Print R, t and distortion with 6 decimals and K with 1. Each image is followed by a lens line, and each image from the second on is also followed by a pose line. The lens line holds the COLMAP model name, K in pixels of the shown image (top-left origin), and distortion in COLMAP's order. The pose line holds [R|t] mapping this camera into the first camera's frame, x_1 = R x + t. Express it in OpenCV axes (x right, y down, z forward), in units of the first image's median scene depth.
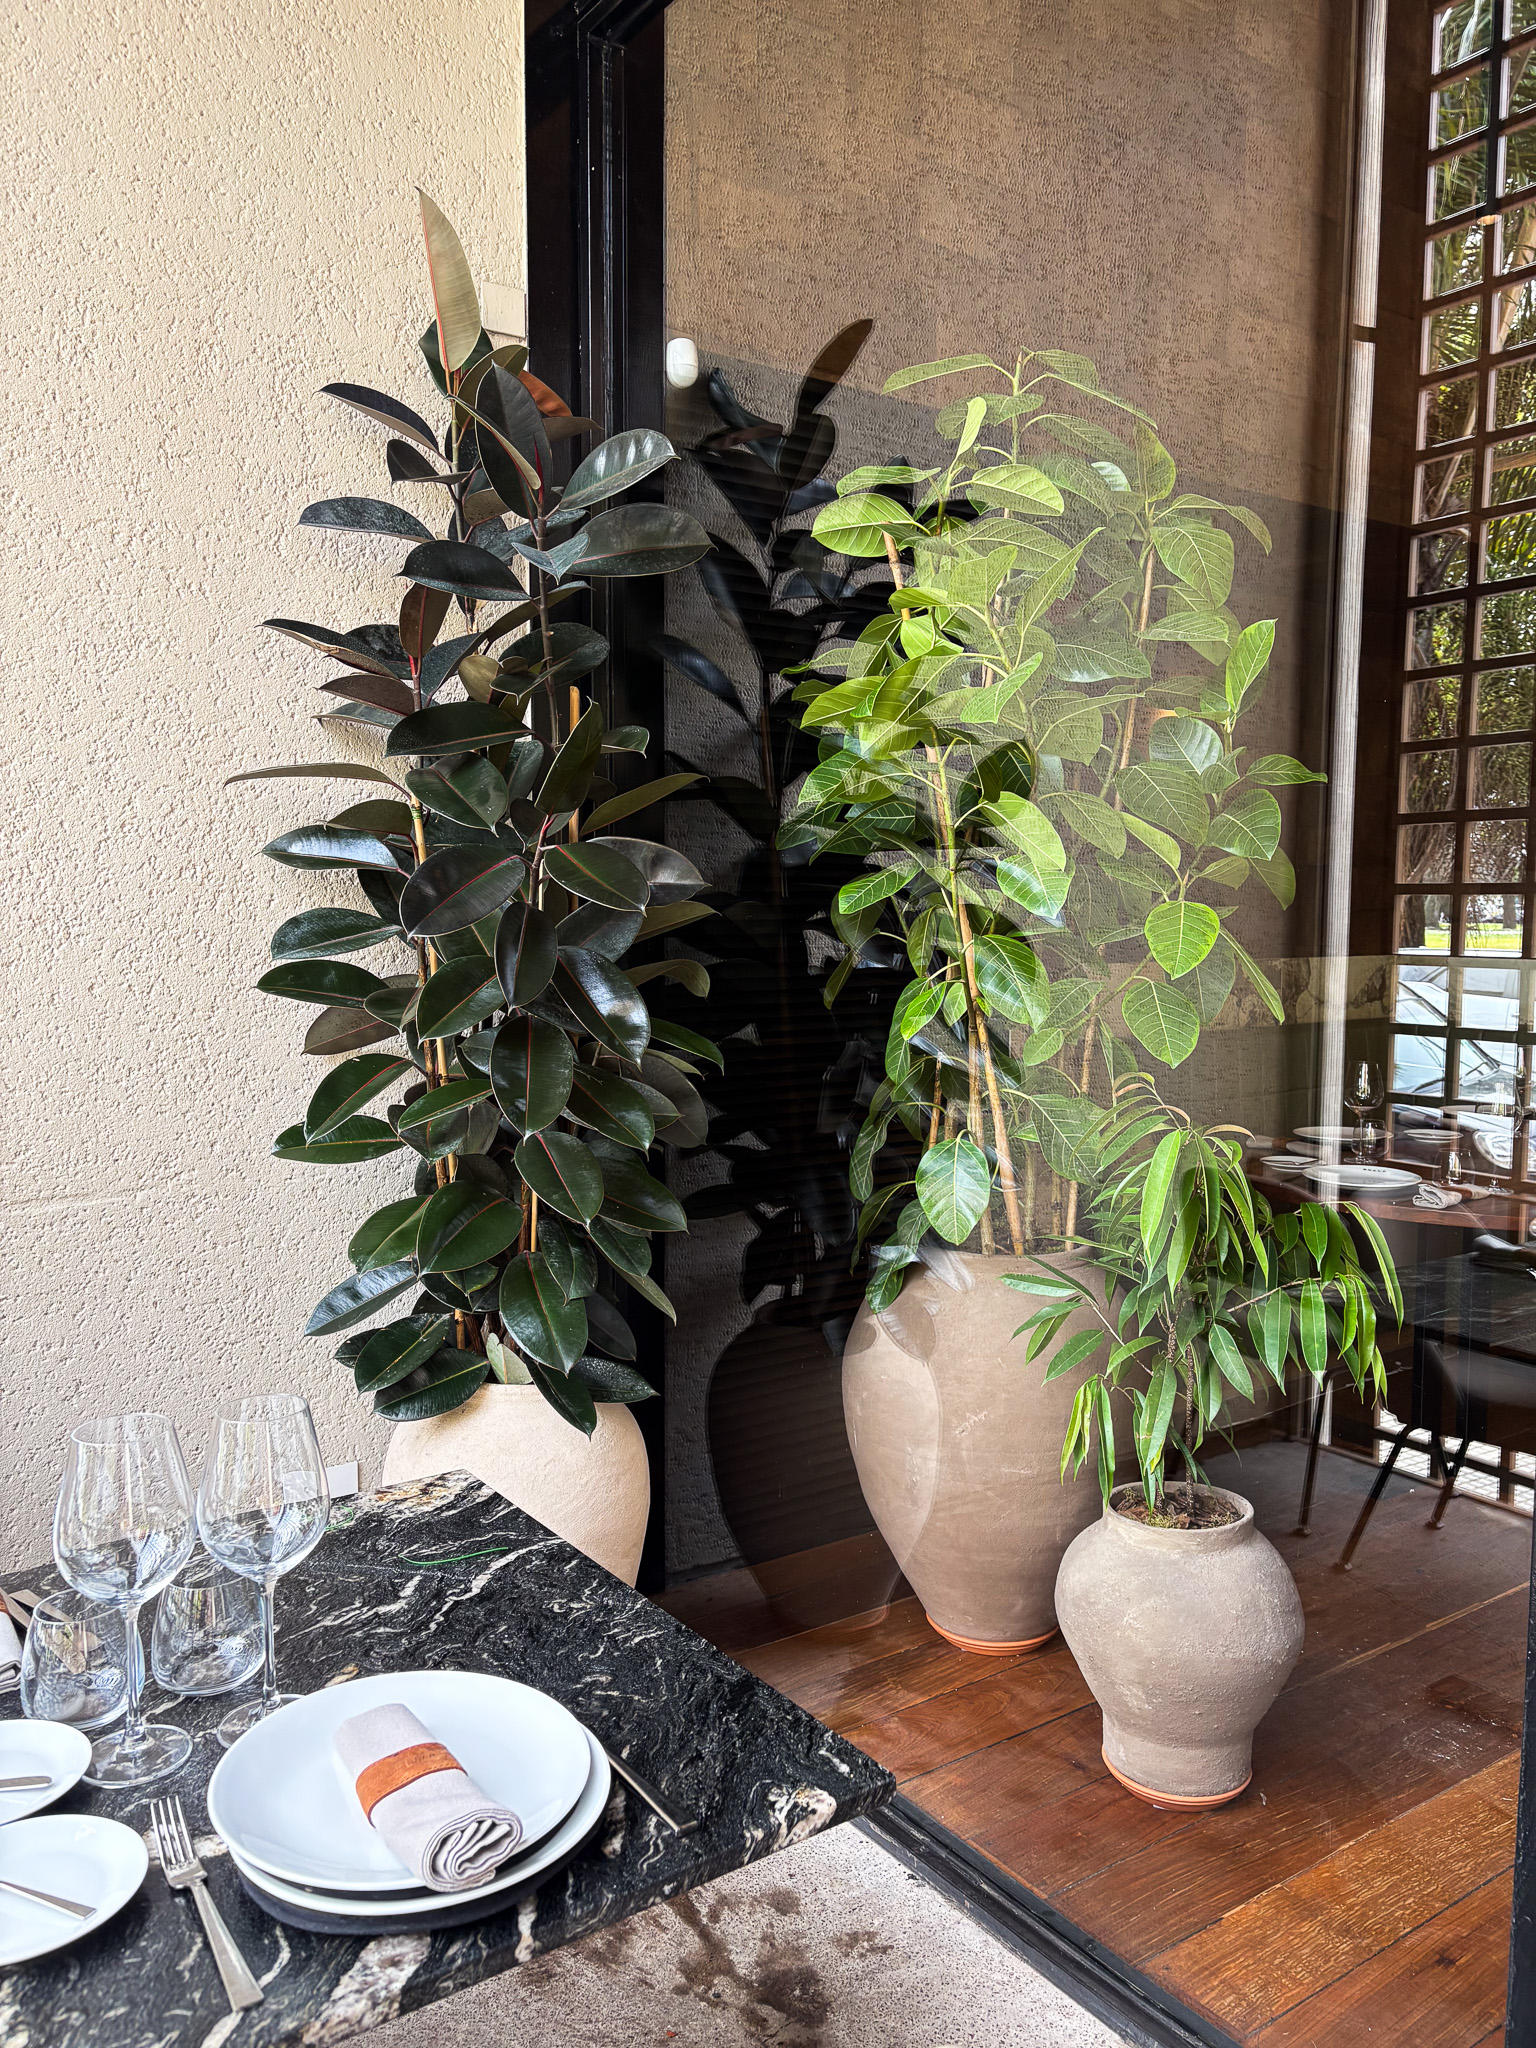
lens RADIAL K [[1548.7, 0, 768.0], [0, 1548.7, 1024.0], [0, 0, 1]] dist [-0.000191, 0.005785]
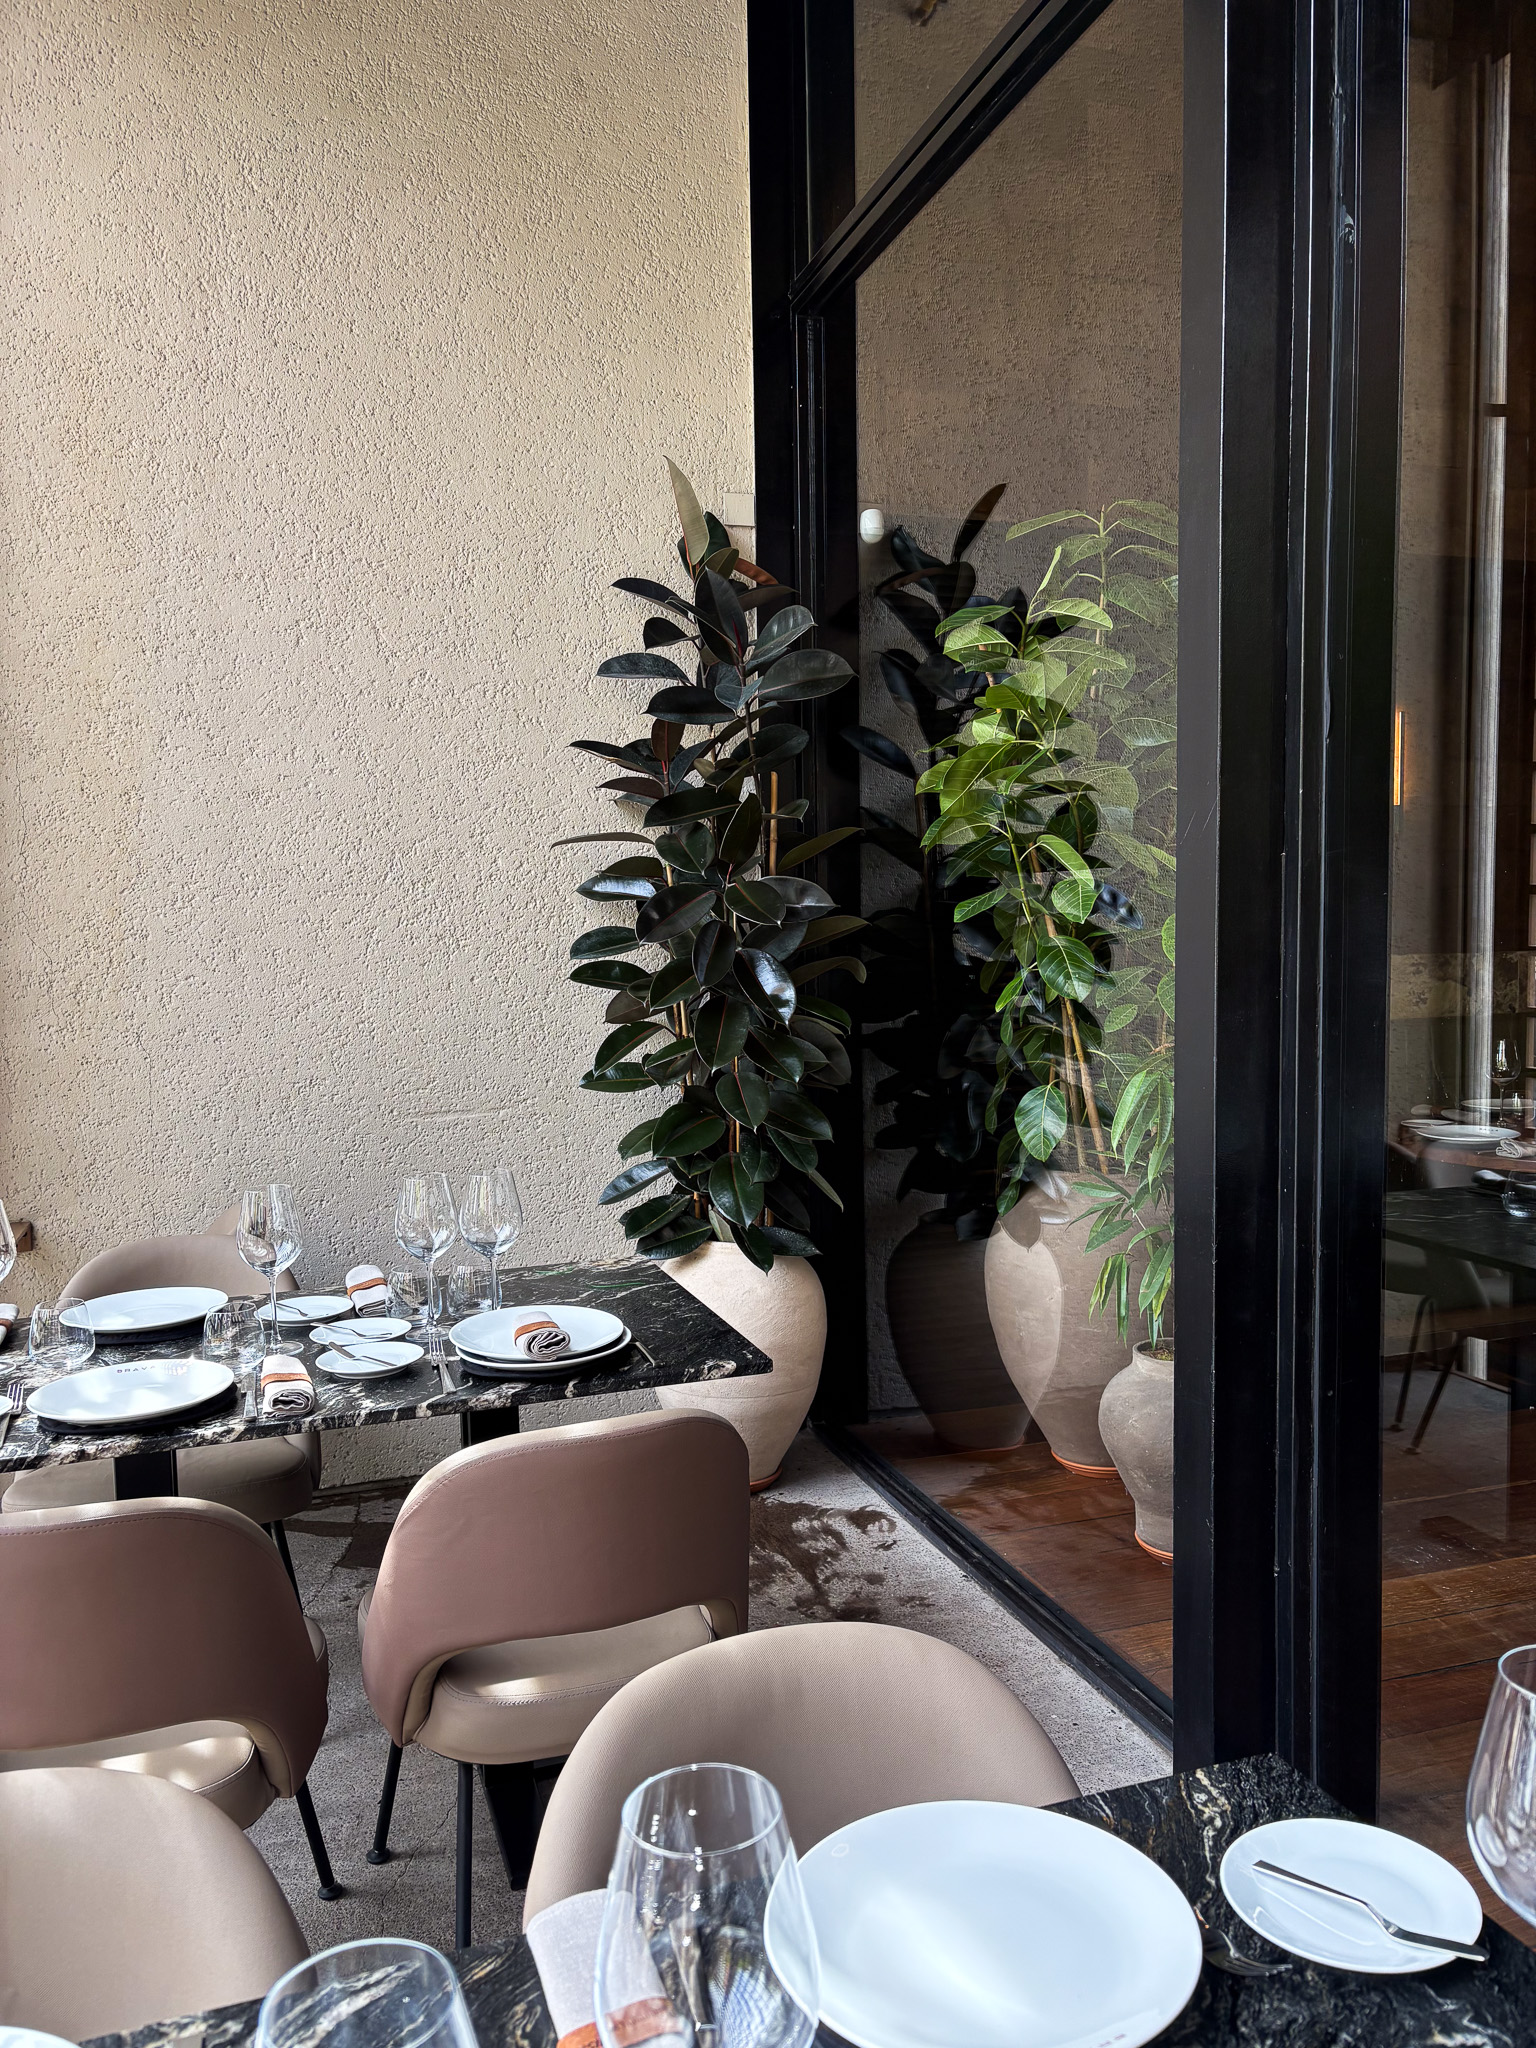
lens RADIAL K [[1548.7, 0, 768.0], [0, 1548.7, 1024.0], [0, 0, 1]] dist [-0.000191, 0.005785]
pose [[0.958326, 0.000210, -0.285678, 0.302398], [-0.002216, 0.999975, -0.006700, 0.032154], [0.285670, 0.007054, 0.958302, -0.424760]]
